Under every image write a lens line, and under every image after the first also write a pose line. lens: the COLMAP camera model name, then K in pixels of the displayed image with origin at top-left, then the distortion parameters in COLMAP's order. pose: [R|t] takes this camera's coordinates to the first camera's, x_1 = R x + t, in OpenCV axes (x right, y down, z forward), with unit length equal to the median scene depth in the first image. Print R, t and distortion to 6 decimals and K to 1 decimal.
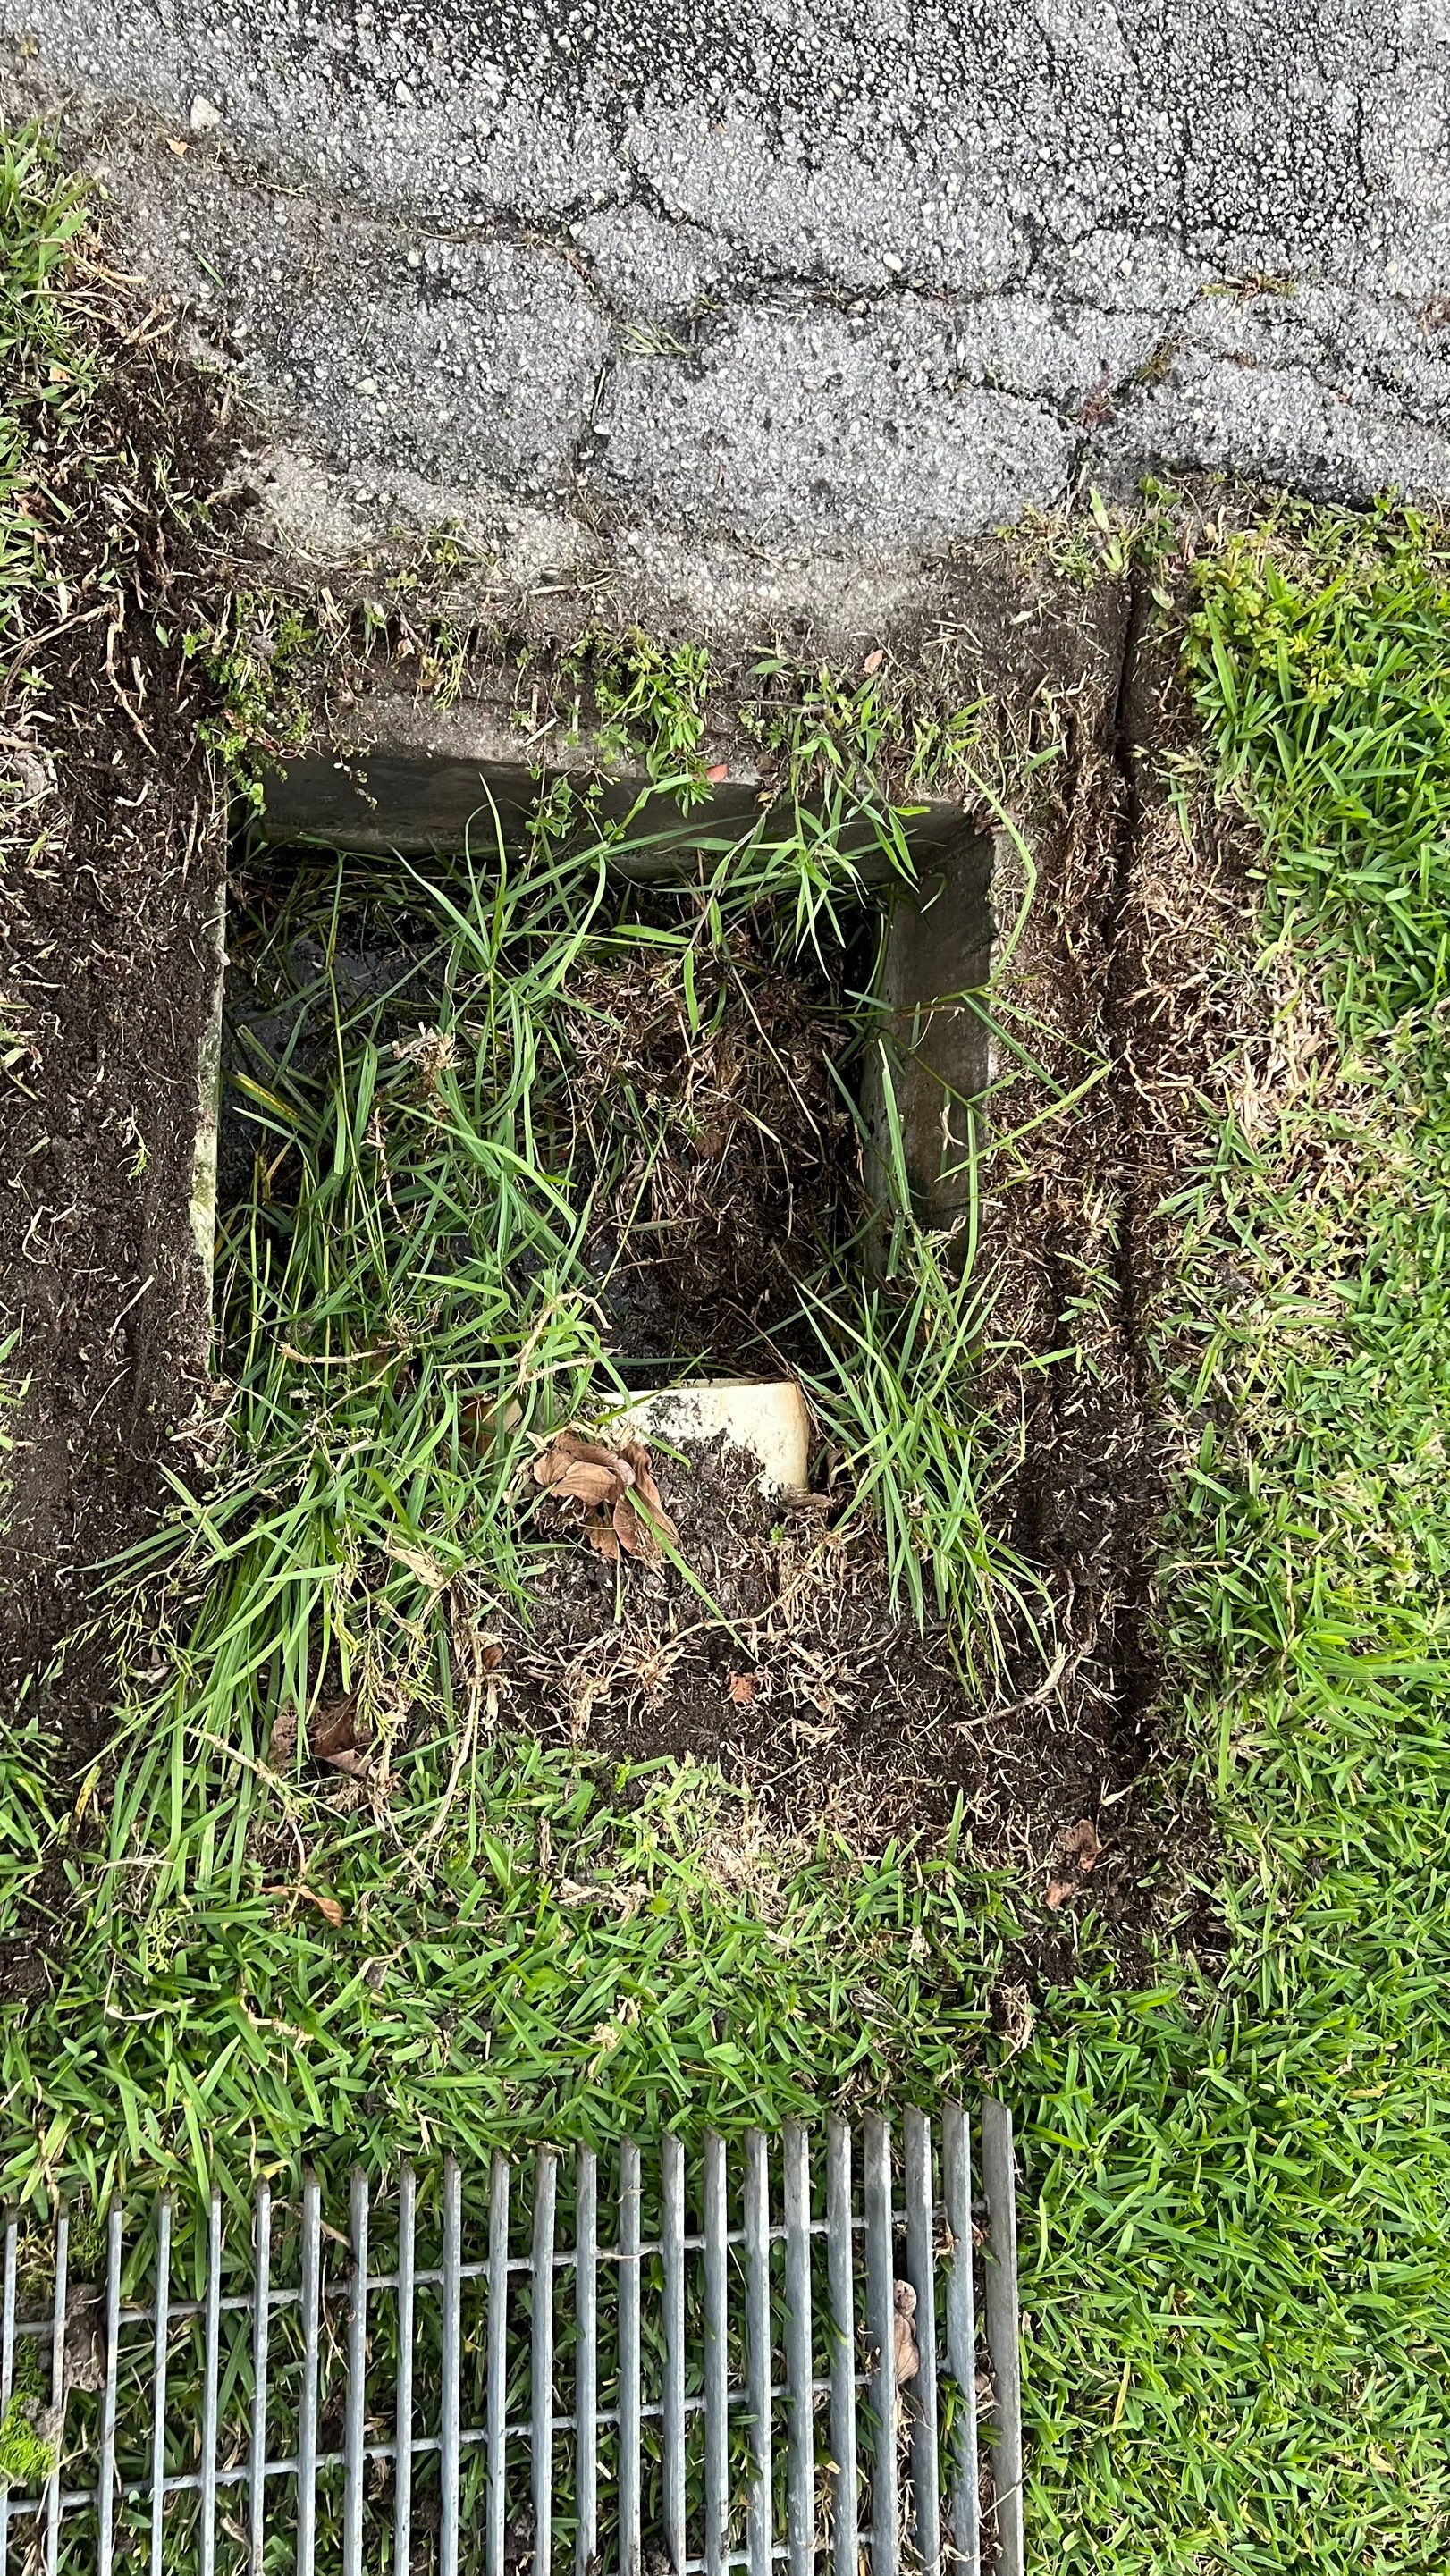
lens RADIAL K [[1996.1, 0, 725.0], [0, 1996.1, 1288.0], [0, 0, 1]] dist [0.057832, -0.063452]
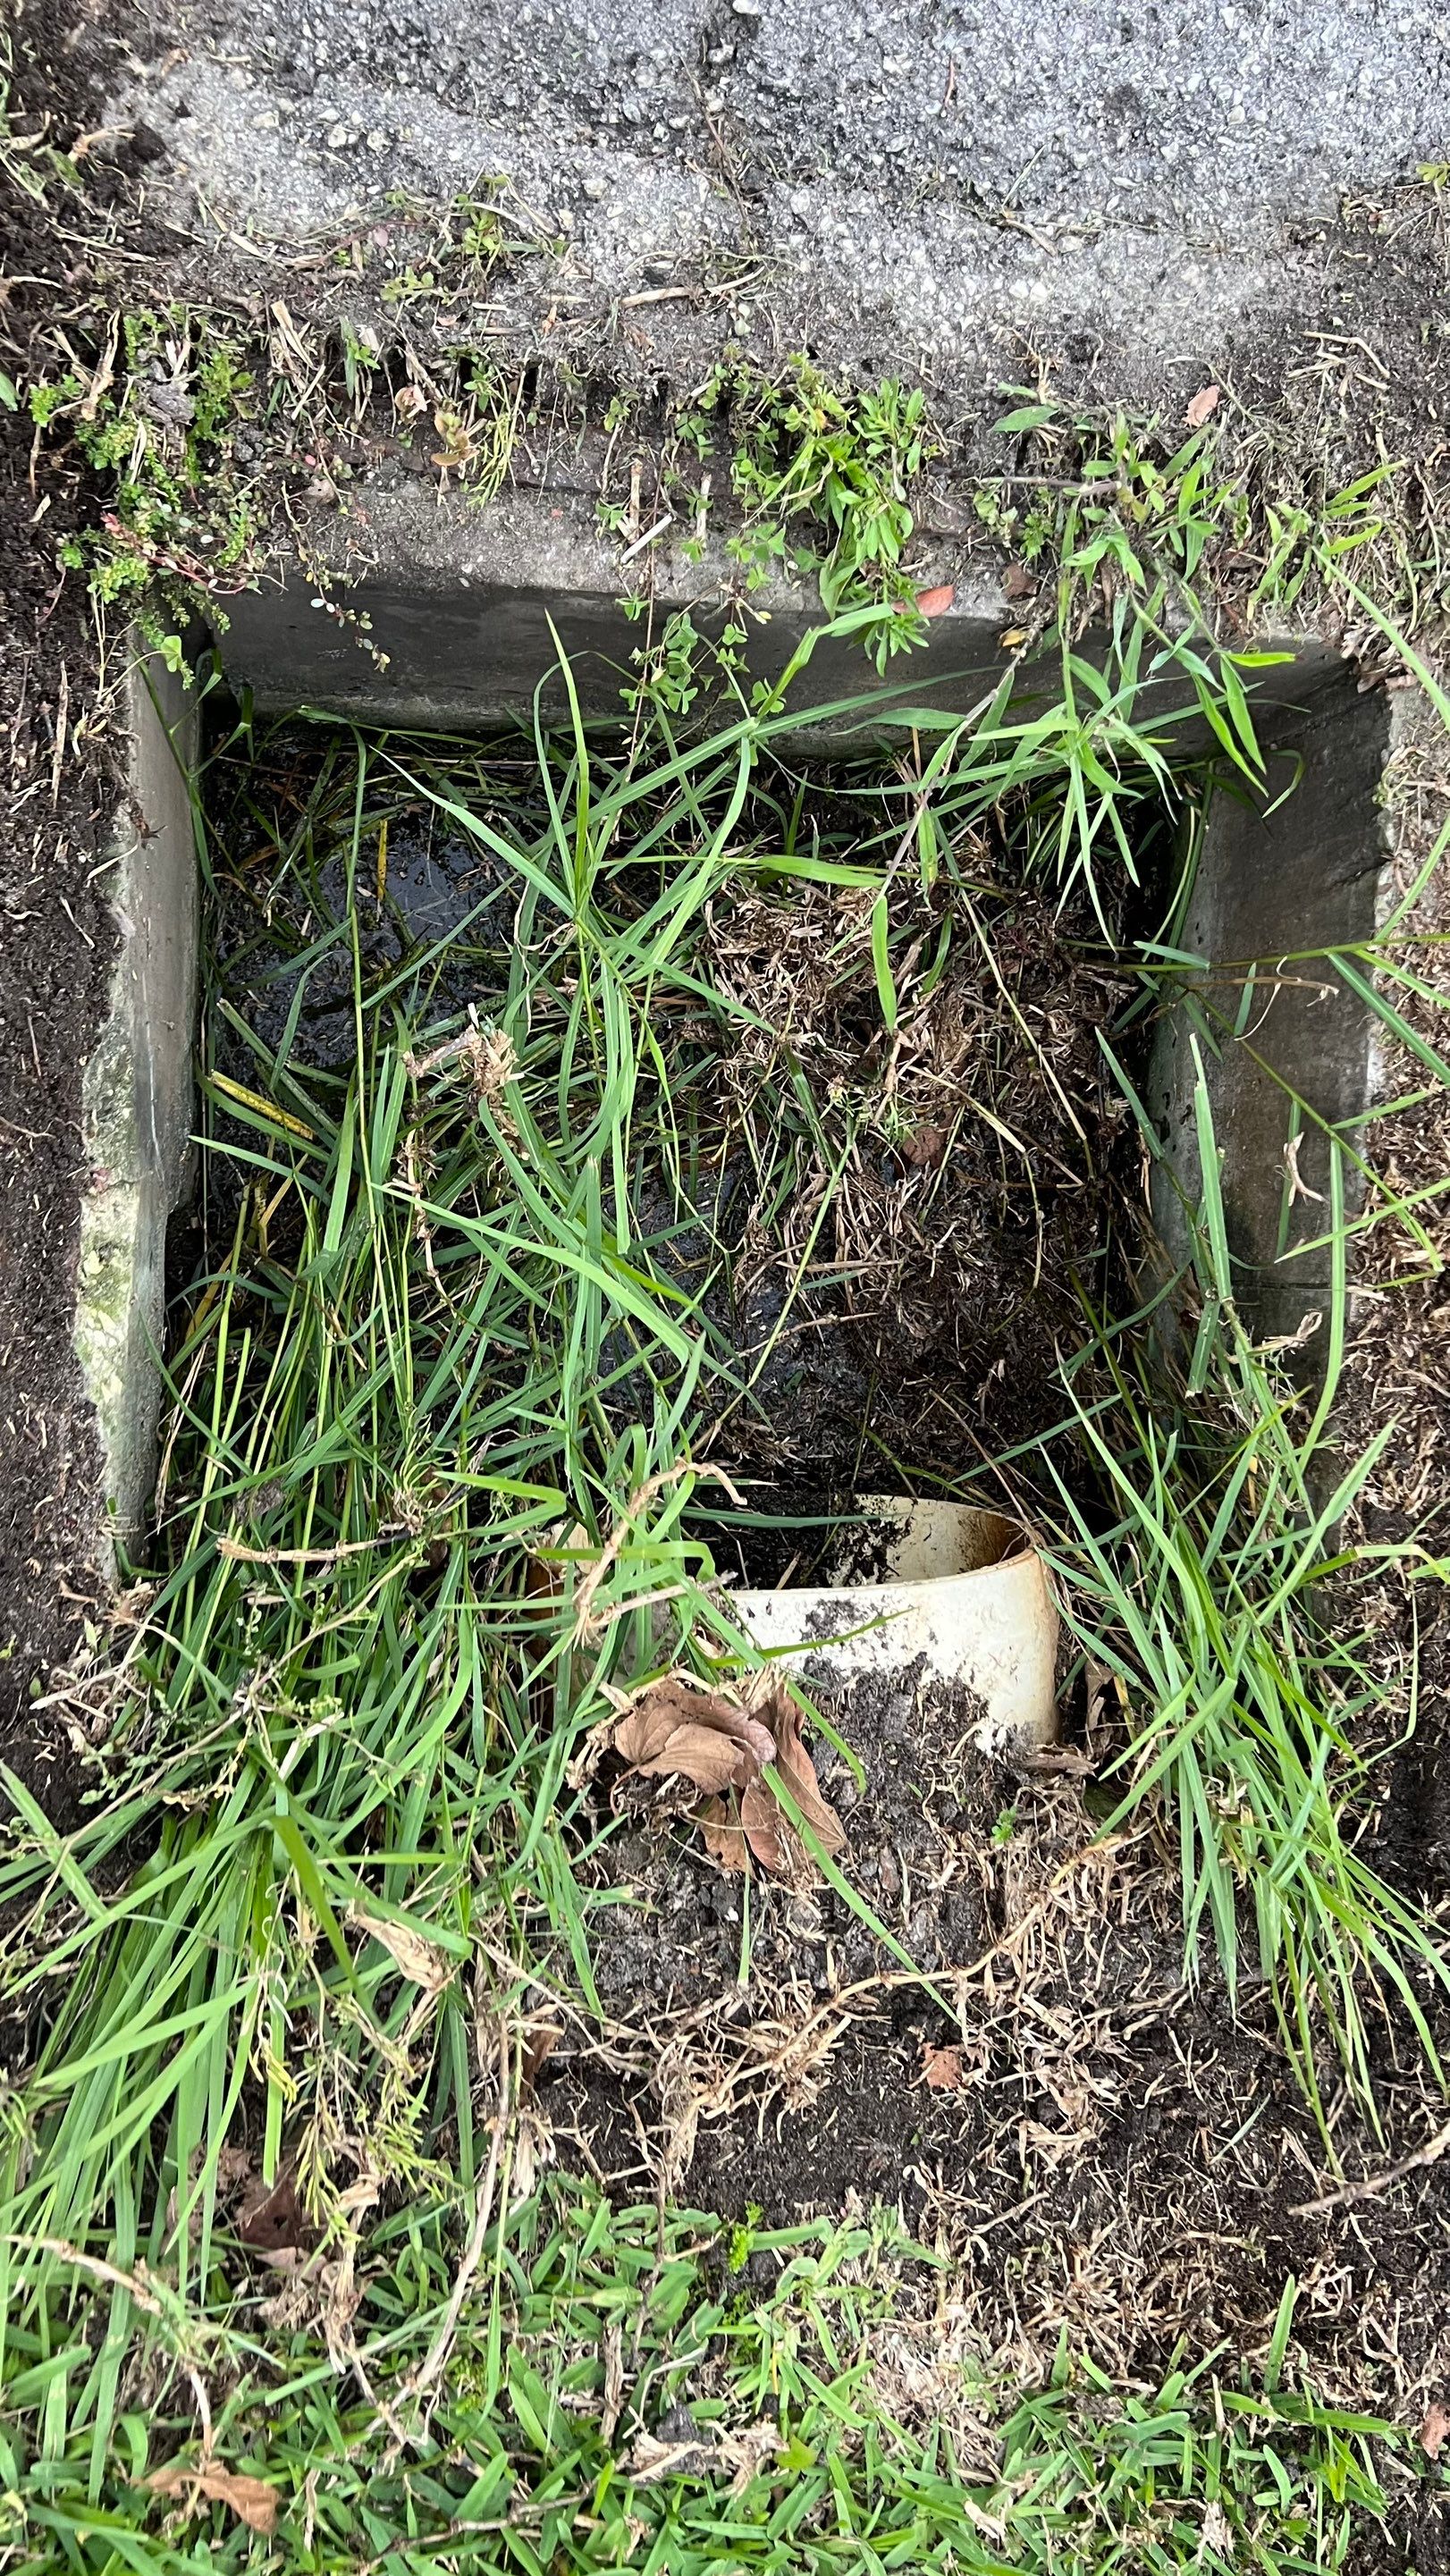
lens RADIAL K [[2003.1, 0, 725.0], [0, 2003.1, 1288.0], [0, 0, 1]] dist [0.036534, -0.036389]
pose [[0.992020, 0.023585, -0.123852, 0.013818], [-0.012888, 0.996171, 0.086469, -0.104928], [0.125417, -0.084182, 0.988526, 0.383413]]
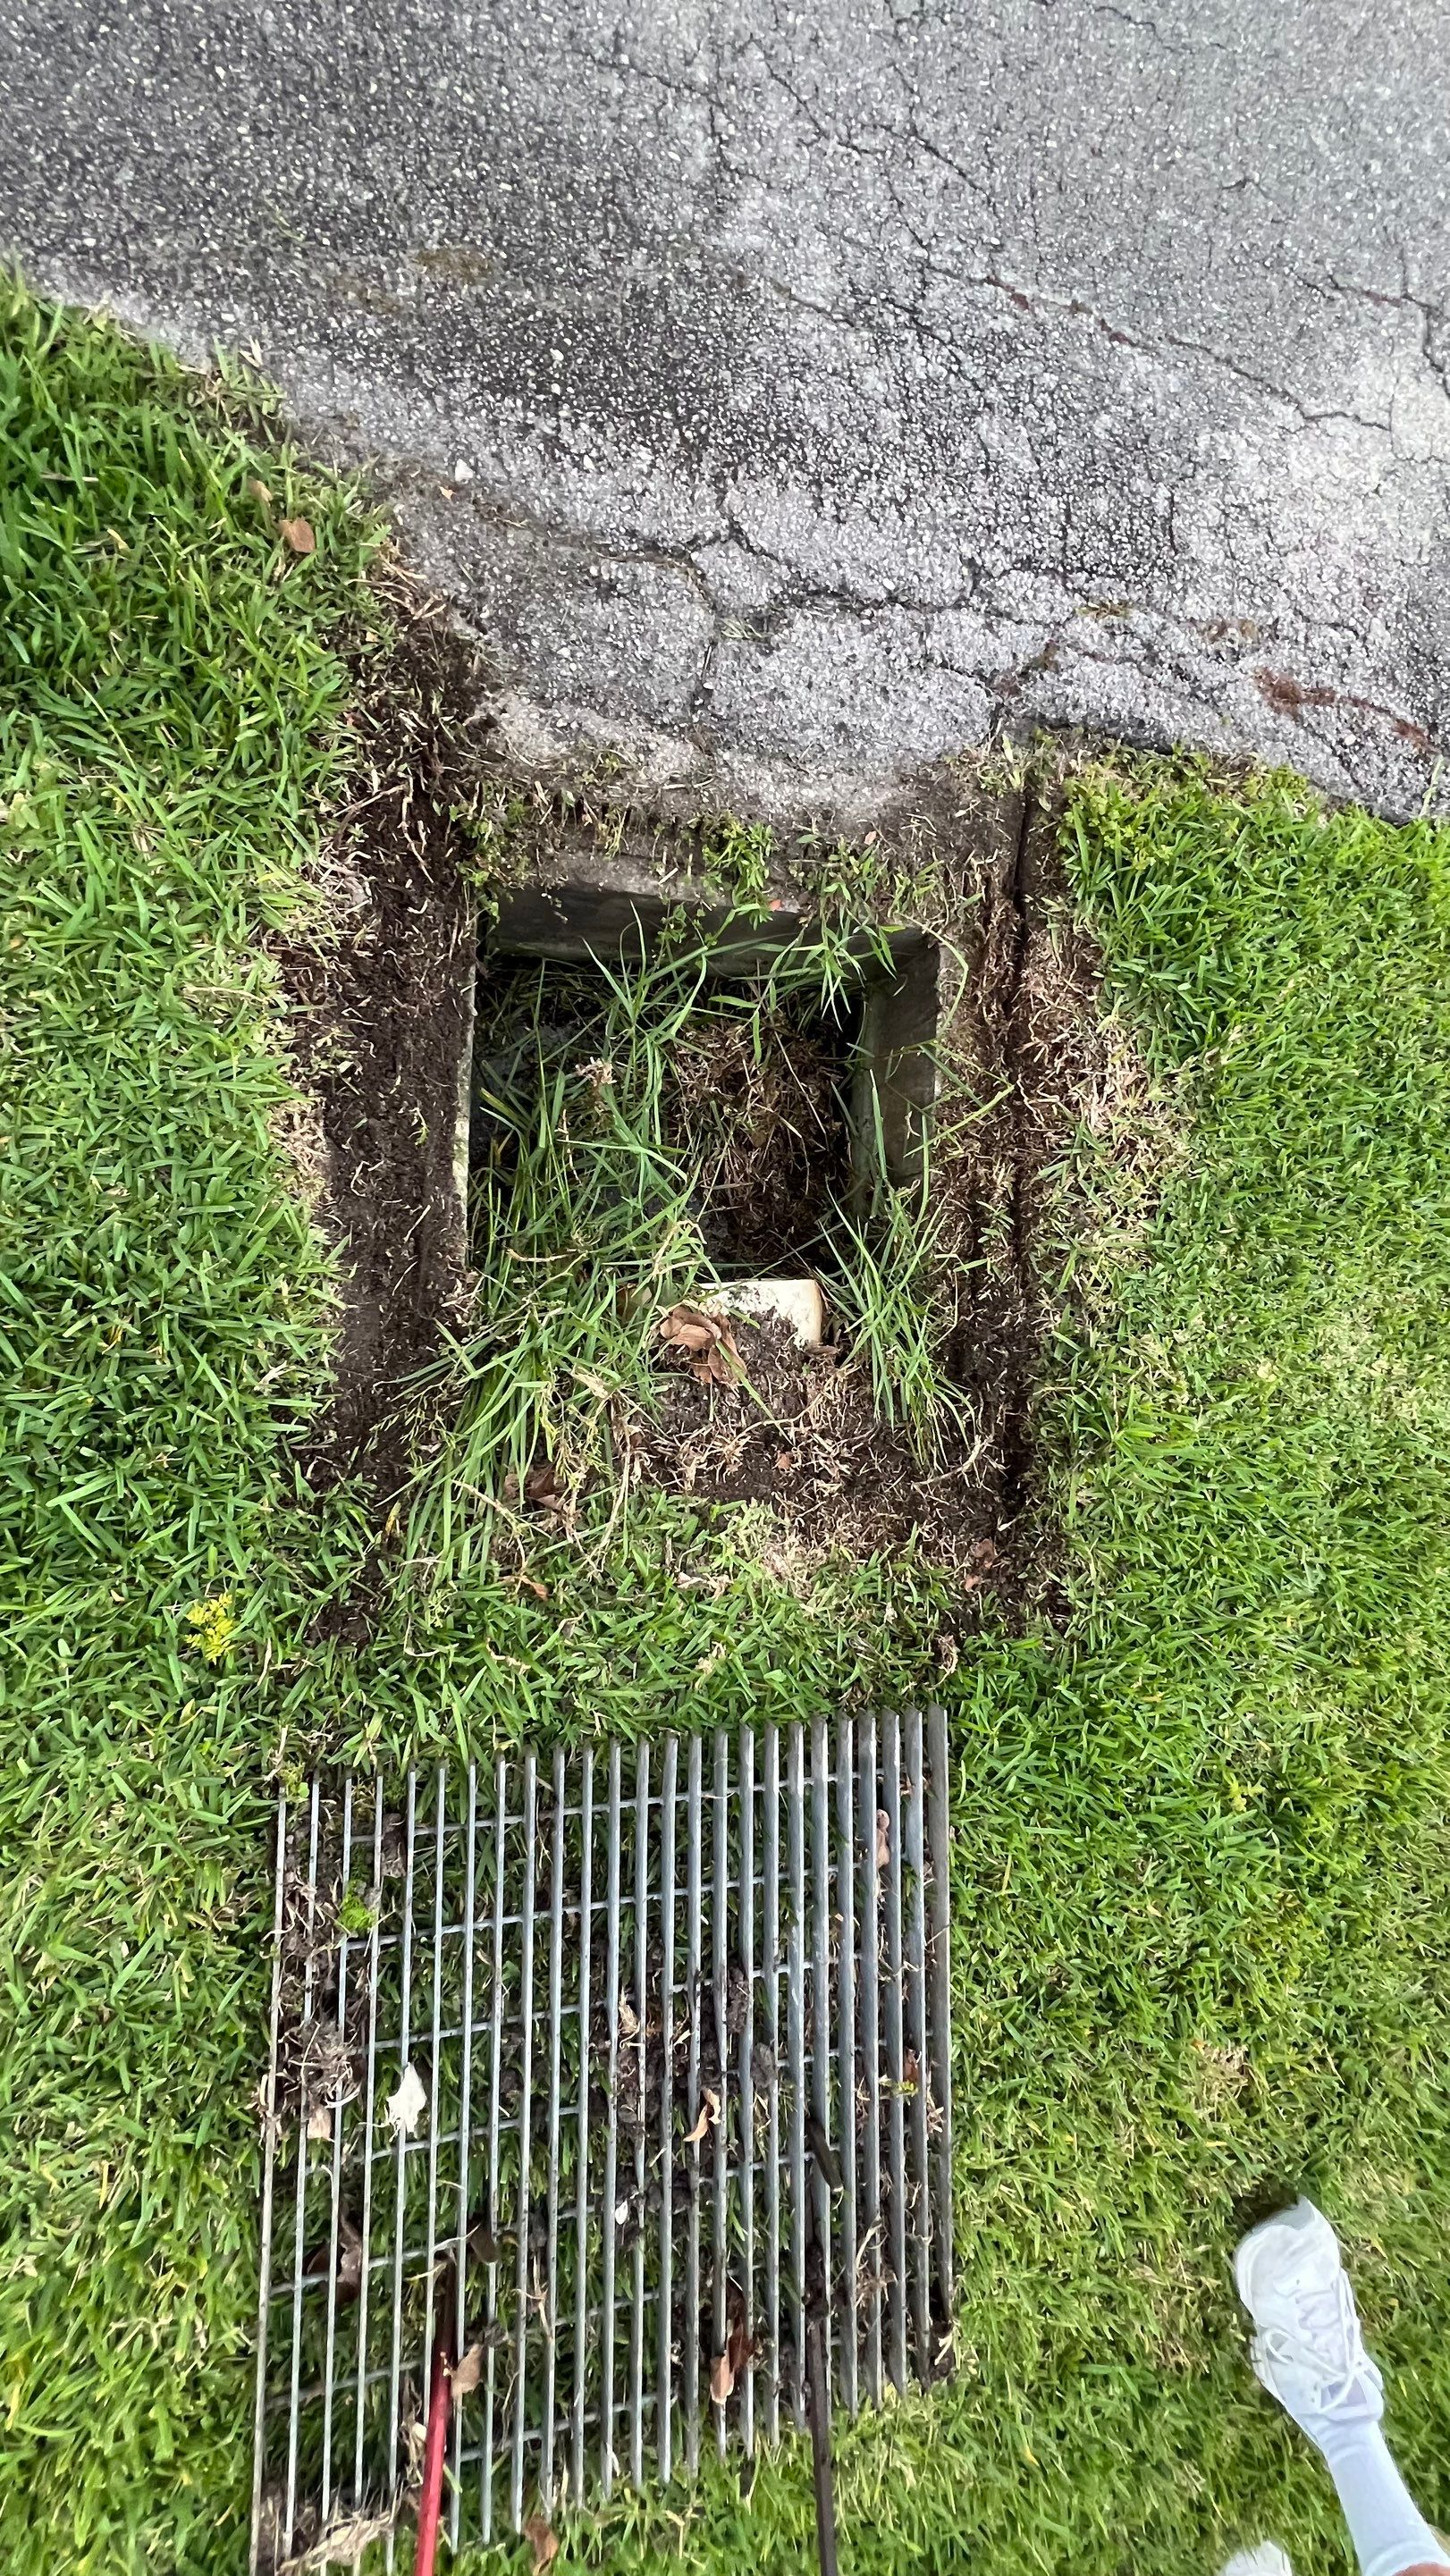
lens RADIAL K [[1077.9, 0, 743.3], [0, 1077.9, 1295.1], [0, 0, 1]] dist [0.002561, 0.000226]
pose [[0.999937, 0.010200, 0.004599, -0.031751], [-0.010400, 0.998899, 0.045754, 0.022188], [-0.004127, -0.045799, 0.998942, 0.110925]]
